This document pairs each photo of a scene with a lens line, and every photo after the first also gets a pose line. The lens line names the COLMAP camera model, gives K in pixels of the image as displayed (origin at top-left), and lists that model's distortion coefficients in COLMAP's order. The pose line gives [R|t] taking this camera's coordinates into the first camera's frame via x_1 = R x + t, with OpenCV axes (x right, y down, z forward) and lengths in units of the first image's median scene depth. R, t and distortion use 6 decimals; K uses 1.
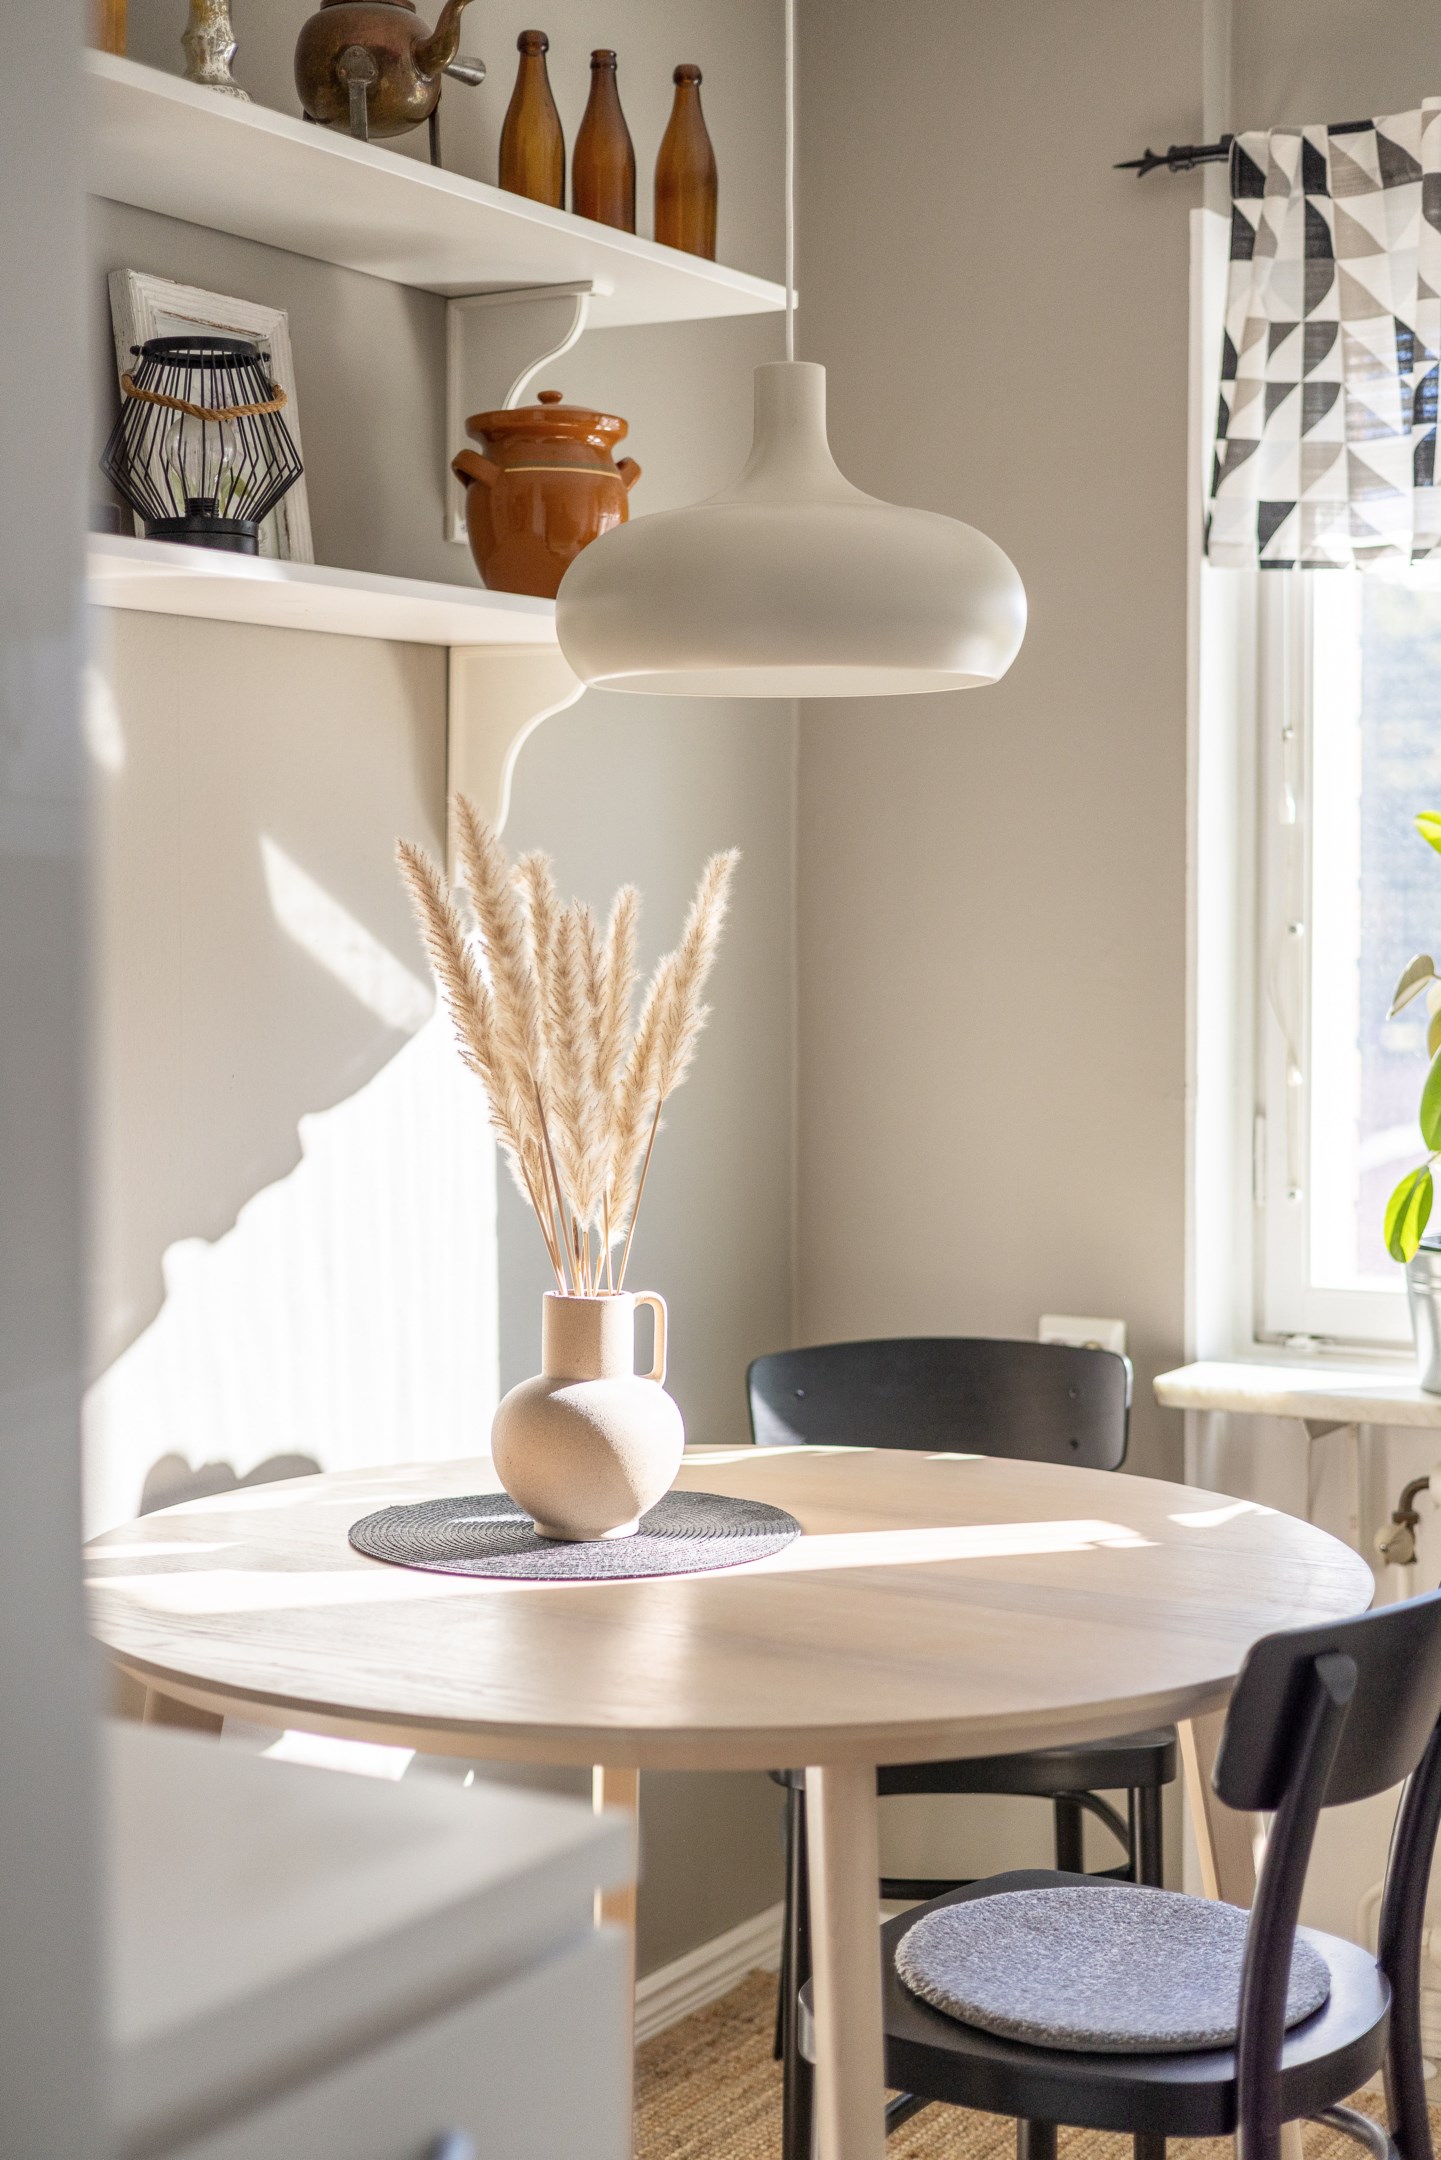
lens RADIAL K [[3098.7, 0, 720.5], [0, 3098.7, 1080.0], [0, 0, 1]] dist [-0.004903, -0.005583]
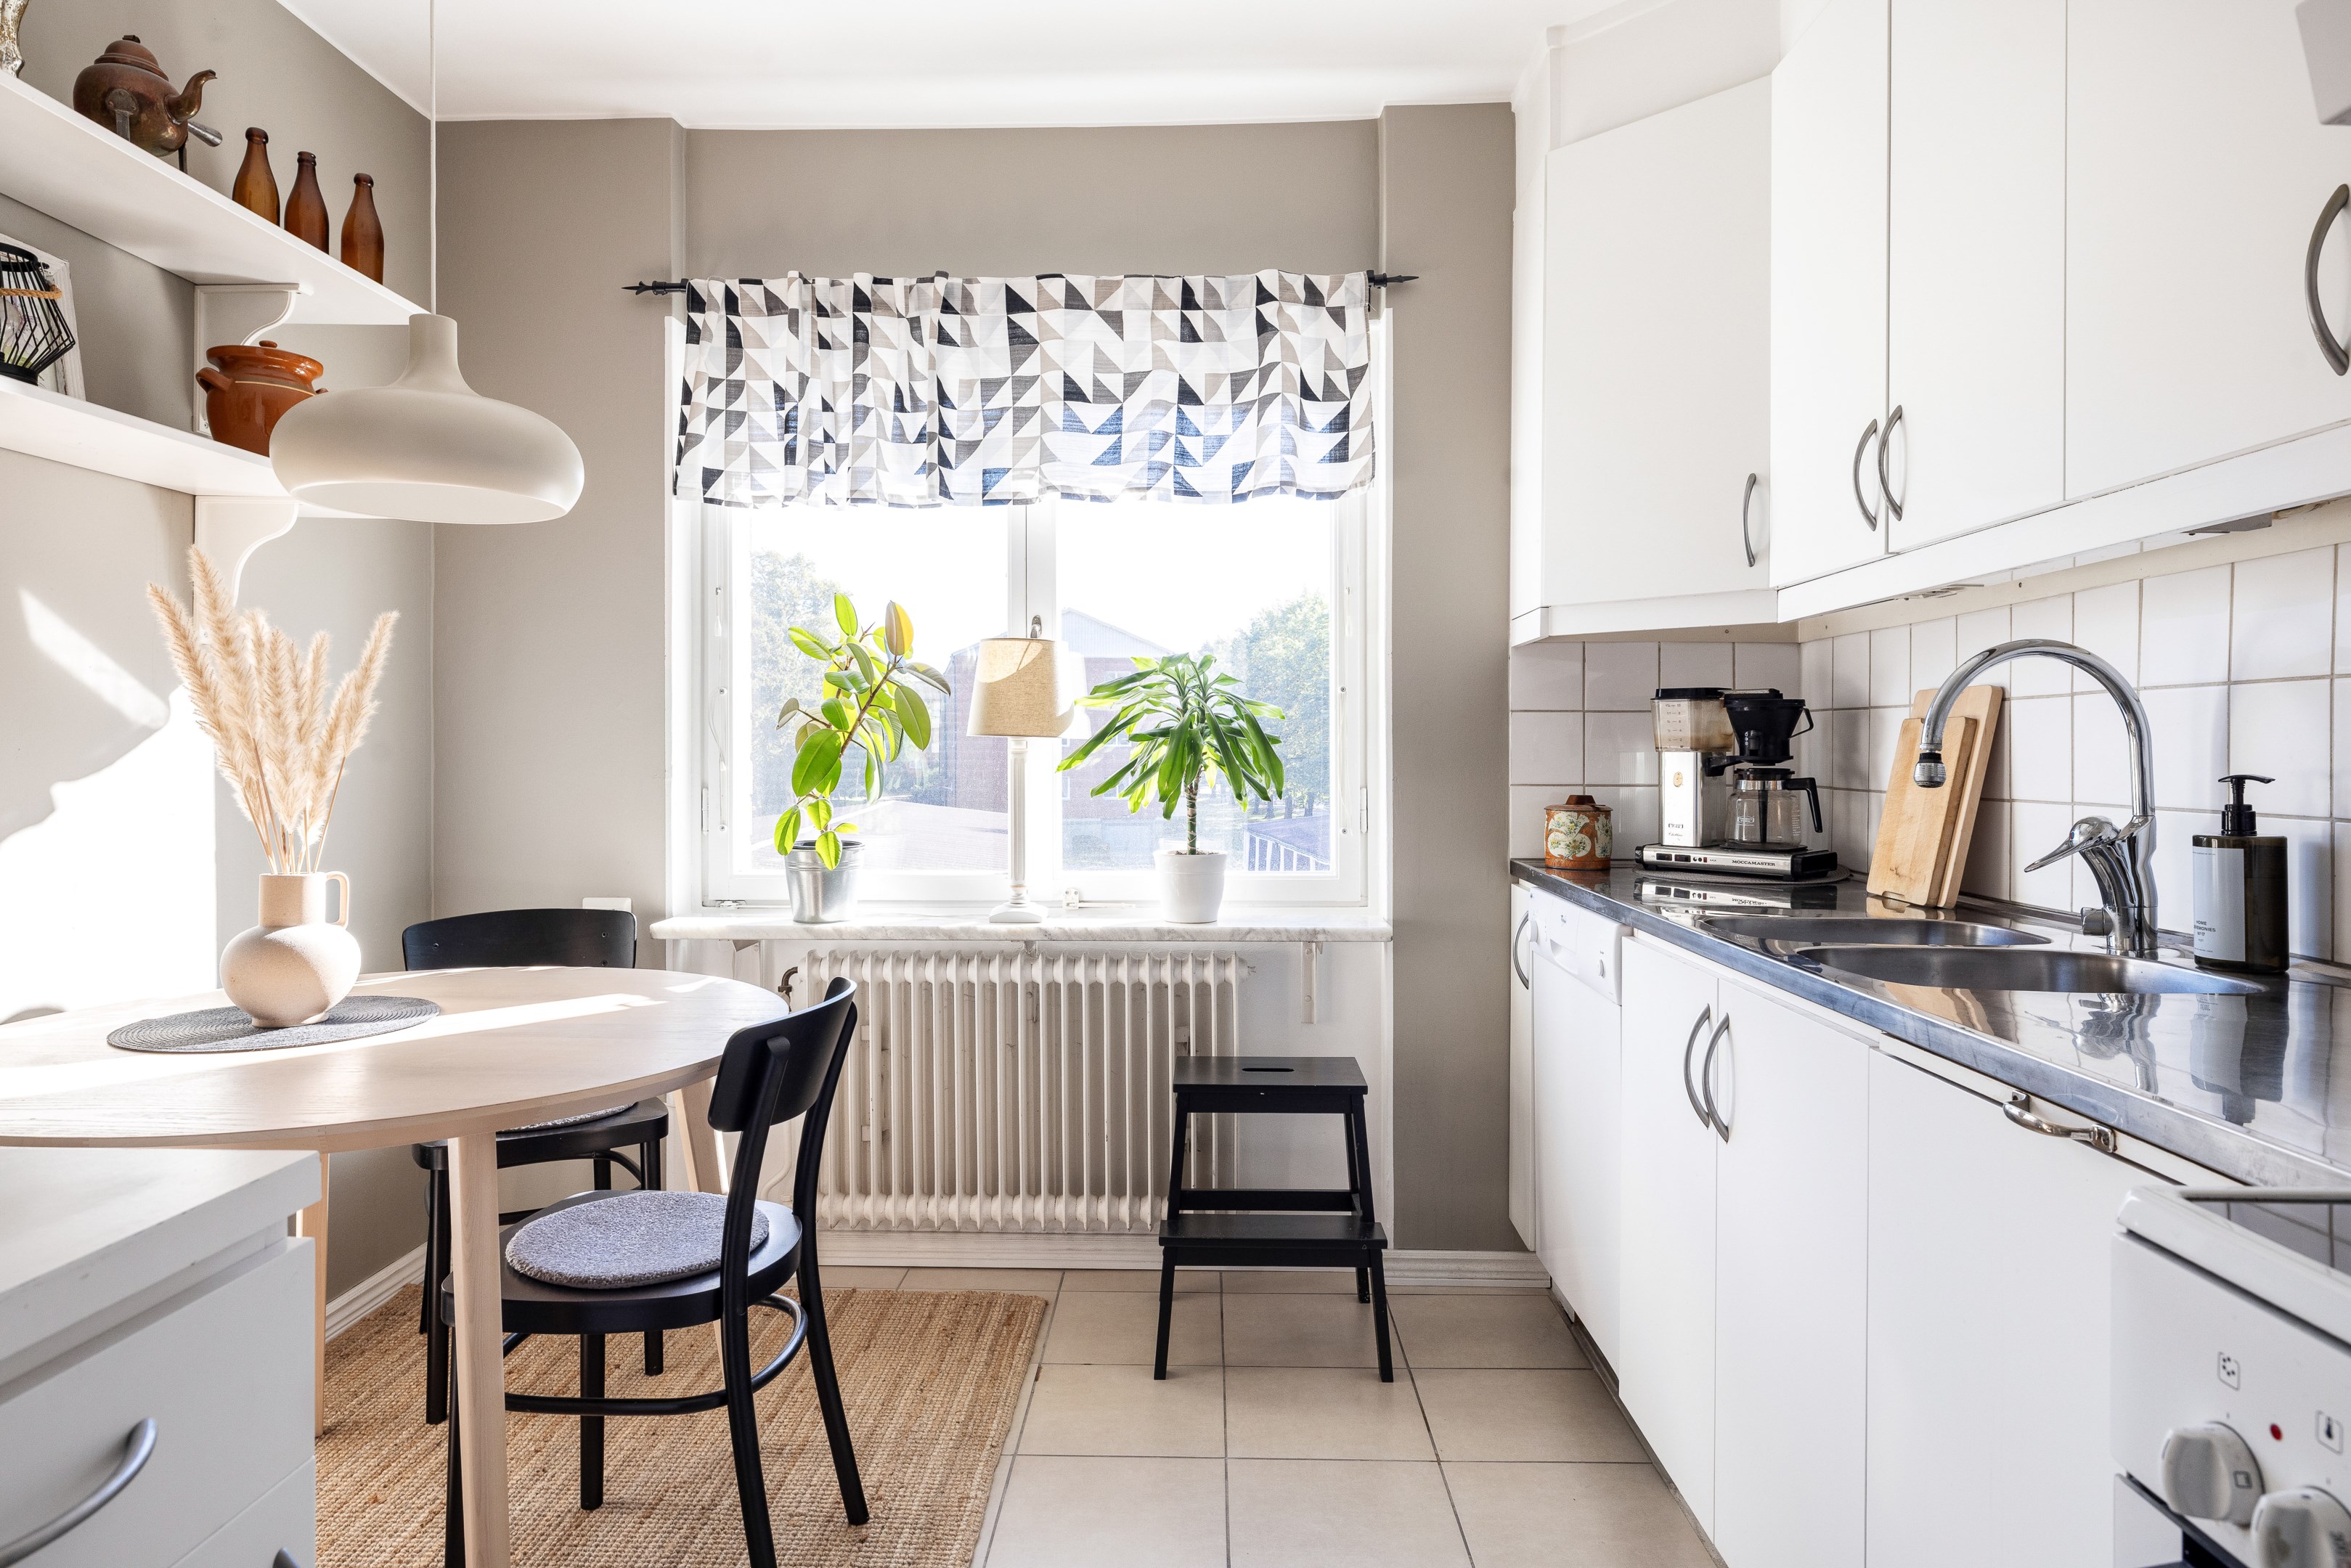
lens RADIAL K [[1412.5, 0, 1177.3], [0, 1412.5, 752.5], [0, 0, 1]] dist [-0.001257, 0.002243]
pose [[0.871243, 0.000429, 0.490851, -0.001962], [0.021782, 0.998981, -0.039534, 0.039684], [-0.490368, 0.045135, 0.870346, 0.112315]]
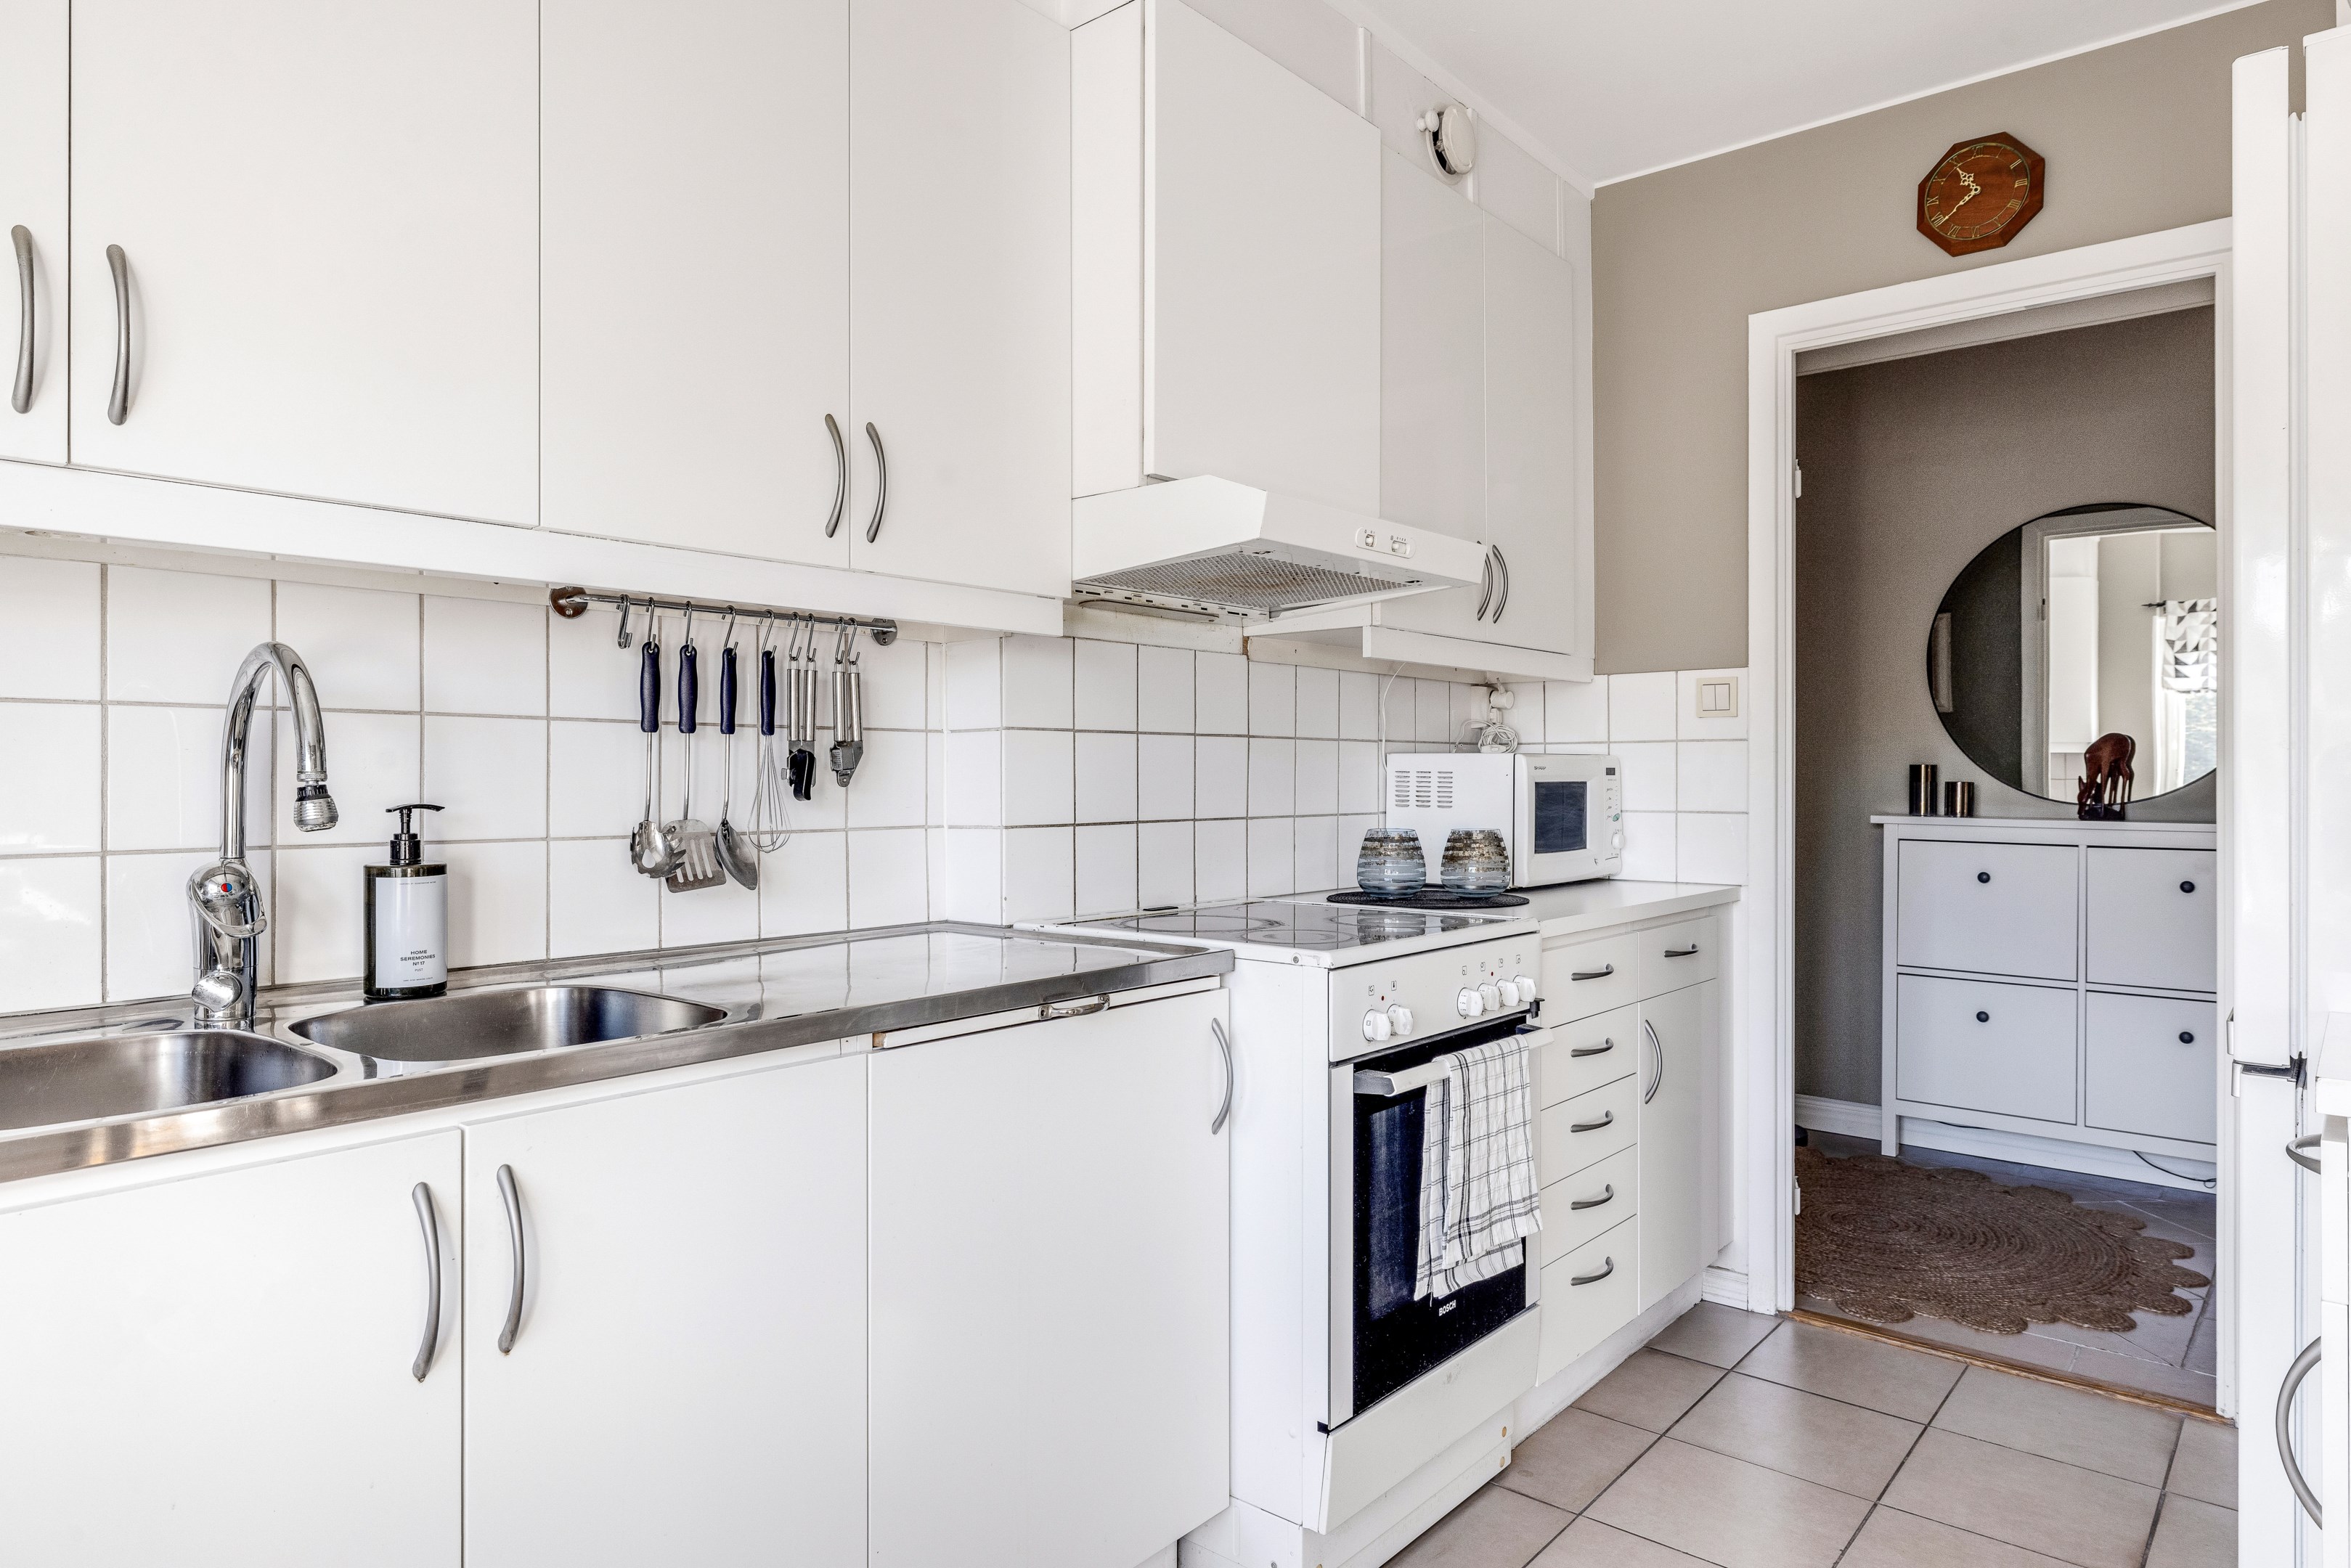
lens RADIAL K [[1427.0, 0, 1167.6], [0, 1427.0, 768.6], [0, 0, 1]] dist [-0.003087, 0.001271]
pose [[-0.985808, -0.001927, 0.167863, 0.236532], [0.004831, 0.999195, 0.039837, 0.001130], [-0.167805, 0.040083, -0.985005, 0.882227]]
